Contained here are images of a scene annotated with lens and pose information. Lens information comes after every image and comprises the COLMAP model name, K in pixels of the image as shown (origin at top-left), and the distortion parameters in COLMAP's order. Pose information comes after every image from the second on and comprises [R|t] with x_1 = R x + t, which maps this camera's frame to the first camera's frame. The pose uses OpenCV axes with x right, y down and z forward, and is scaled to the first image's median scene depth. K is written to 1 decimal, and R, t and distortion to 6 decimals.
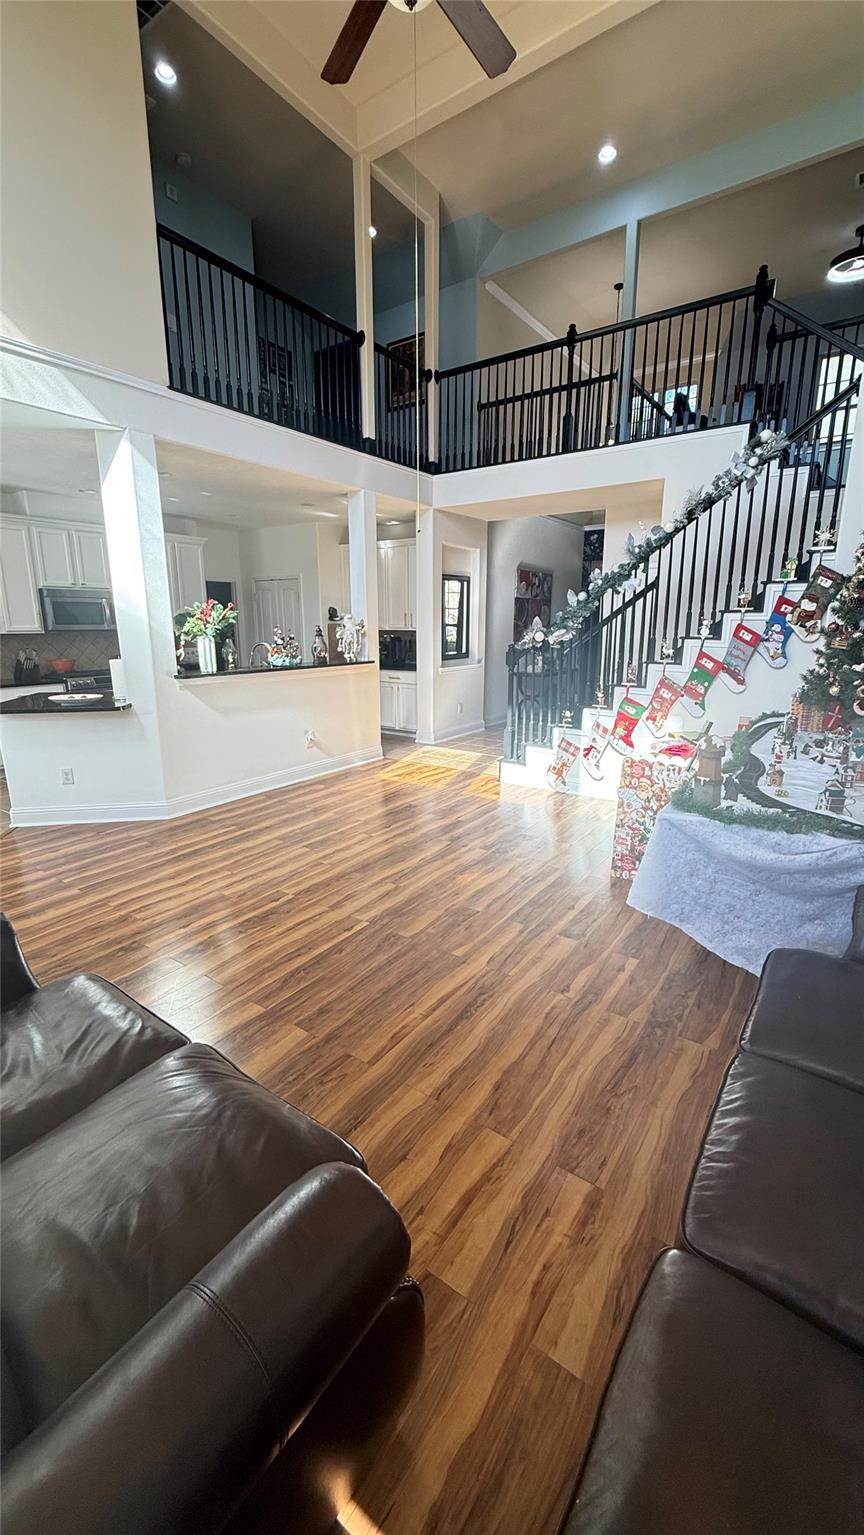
lens RADIAL K [[616.0, 0, 434.2], [0, 616.0, 769.5], [0, 0, 1]] dist [-0.000027, 0.000063]
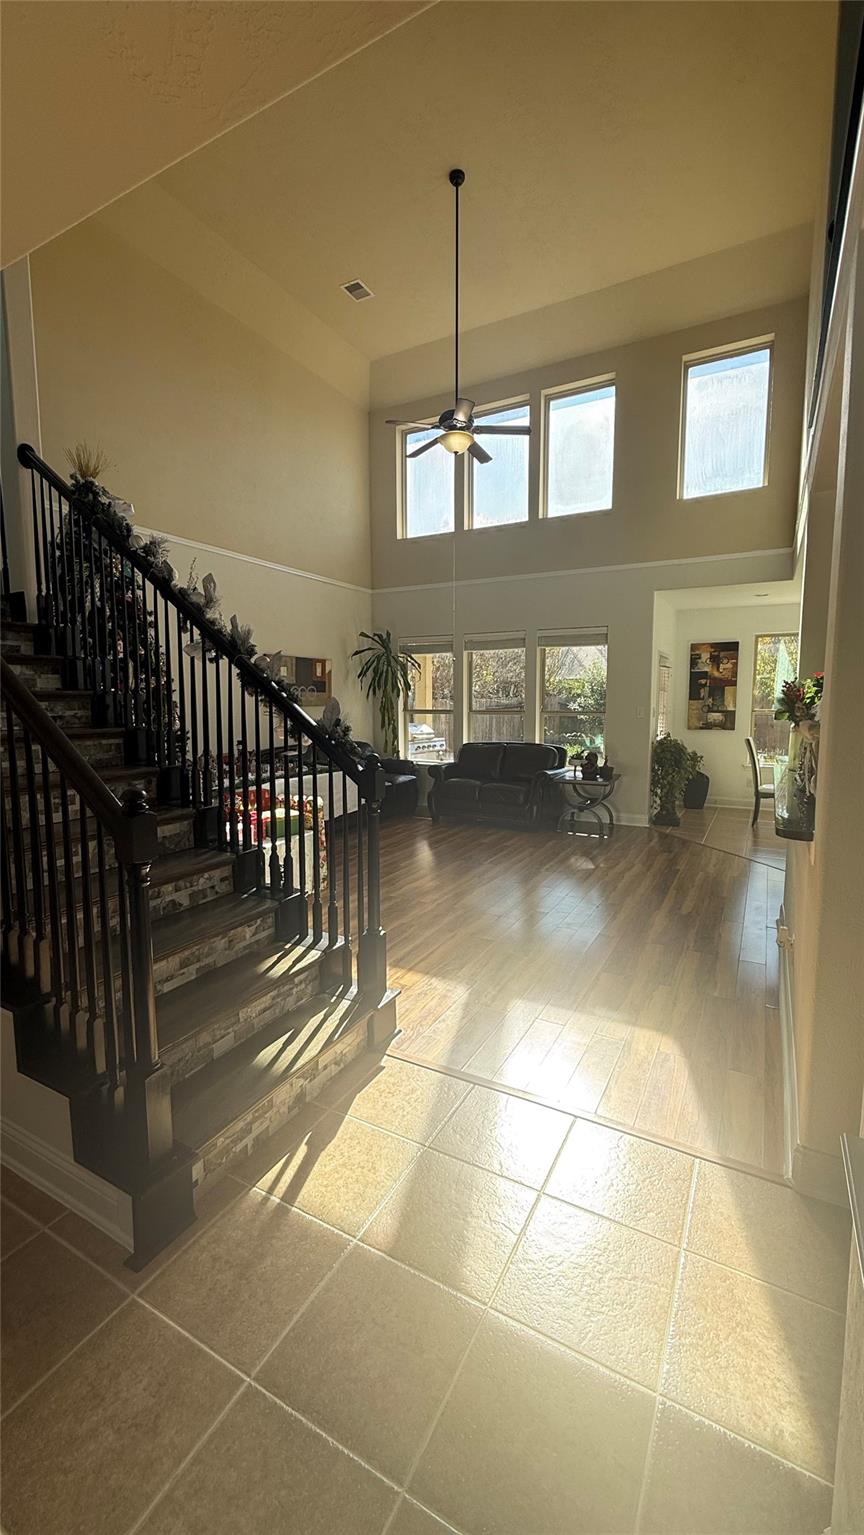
lens RADIAL K [[616.0, 0, 423.9], [0, 616.0, 764.0], [0, 0, 1]] dist [-0.000027, 0.000063]
pose [[-0.995282, 0.008973, -0.096609, 0.176226], [-0.024379, 0.940641, 0.338527, -0.468119], [0.093912, 0.339285, -0.935984, 1.898852]]
